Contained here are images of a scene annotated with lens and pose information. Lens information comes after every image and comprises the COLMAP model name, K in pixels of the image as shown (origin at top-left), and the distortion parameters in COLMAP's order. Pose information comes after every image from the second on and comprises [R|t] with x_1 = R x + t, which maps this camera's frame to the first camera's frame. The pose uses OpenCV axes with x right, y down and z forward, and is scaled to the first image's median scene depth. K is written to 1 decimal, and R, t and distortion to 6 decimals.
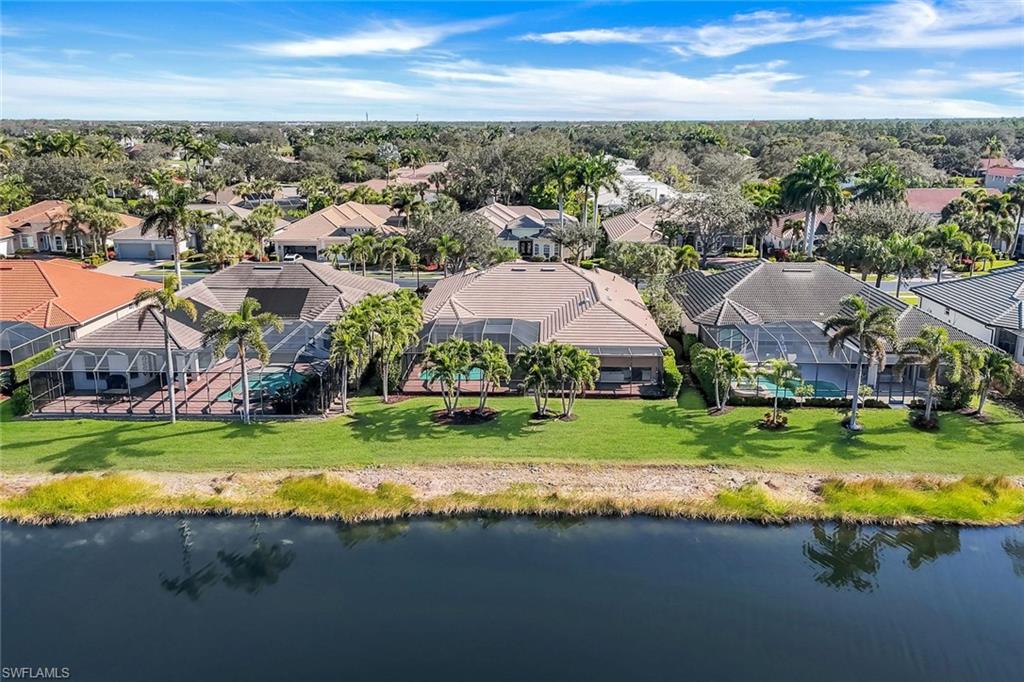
lens RADIAL K [[781.8, 0, 512.0], [0, 781.8, 341.0], [0, 0, 1]] dist [0.047558, -0.001214]
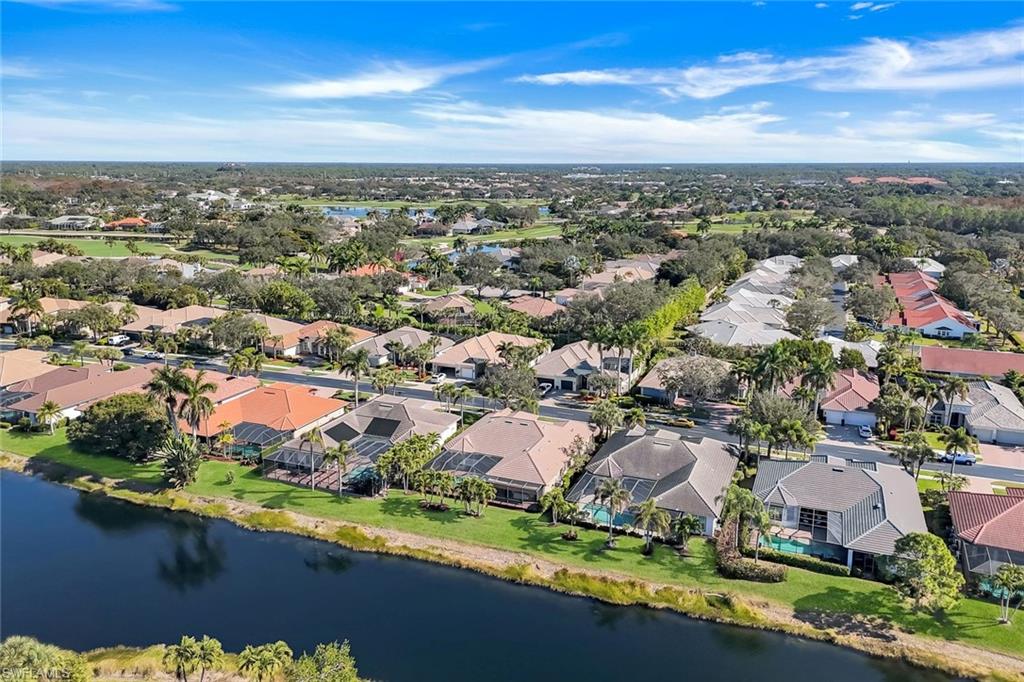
lens RADIAL K [[781.8, 0, 512.0], [0, 781.8, 341.0], [0, 0, 1]] dist [0.047558, -0.001214]
pose [[0.932638, 0.080340, -0.351756, 0.823640], [-0.091474, 0.995693, -0.015118, -0.328664], [0.349026, 0.046276, 0.935970, -0.878892]]
